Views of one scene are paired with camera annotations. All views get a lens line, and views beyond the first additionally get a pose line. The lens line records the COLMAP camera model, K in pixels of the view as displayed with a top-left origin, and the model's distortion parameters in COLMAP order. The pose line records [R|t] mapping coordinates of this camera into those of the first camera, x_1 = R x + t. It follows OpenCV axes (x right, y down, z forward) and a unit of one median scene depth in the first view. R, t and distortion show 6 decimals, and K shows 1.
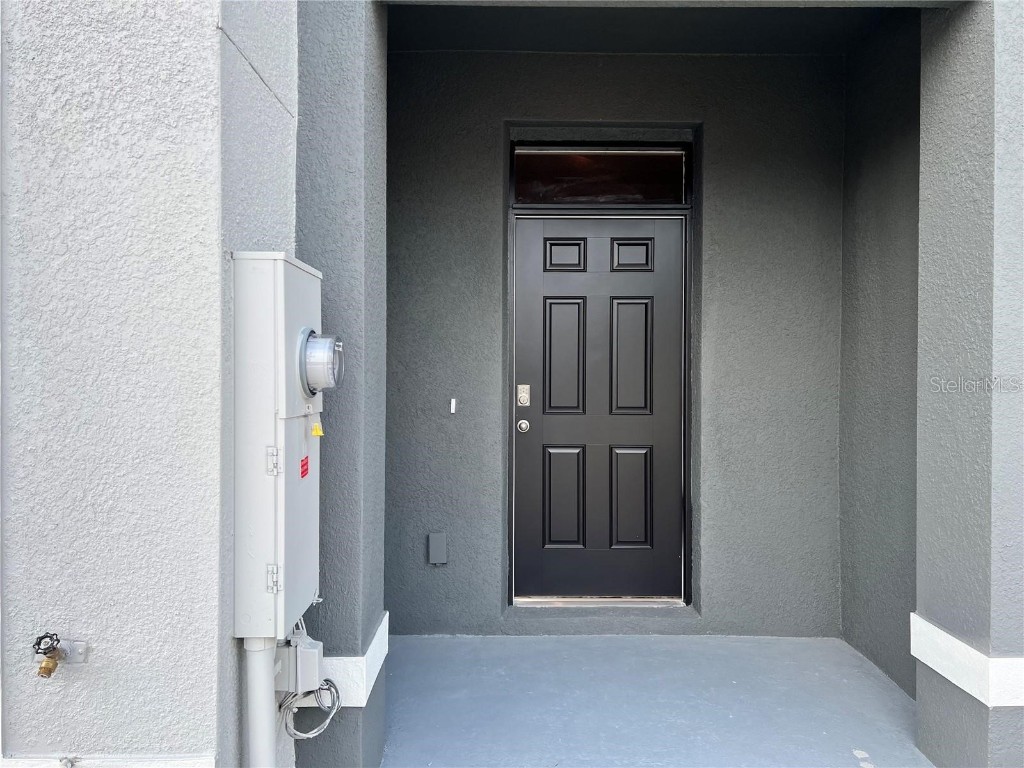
lens RADIAL K [[770.8, 0, 512.1], [0, 770.8, 382.5], [0, 0, 1]] dist [0.039706, -0.026785]
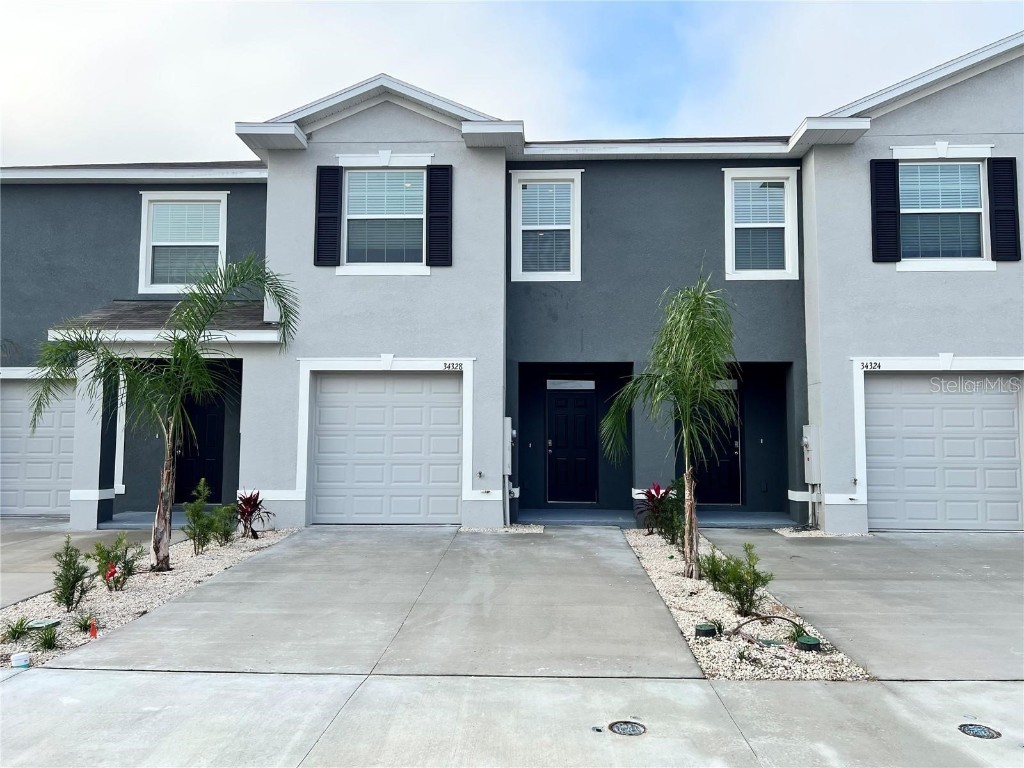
lens RADIAL K [[770.8, 0, 512.6], [0, 770.8, 384.5], [0, 0, 1]] dist [0.039706, -0.026785]
pose [[0.998930, 0.001633, -0.046213, 0.015856], [-0.005598, 0.996297, -0.085798, 0.102985], [0.045902, 0.085965, 0.995240, -4.700097]]
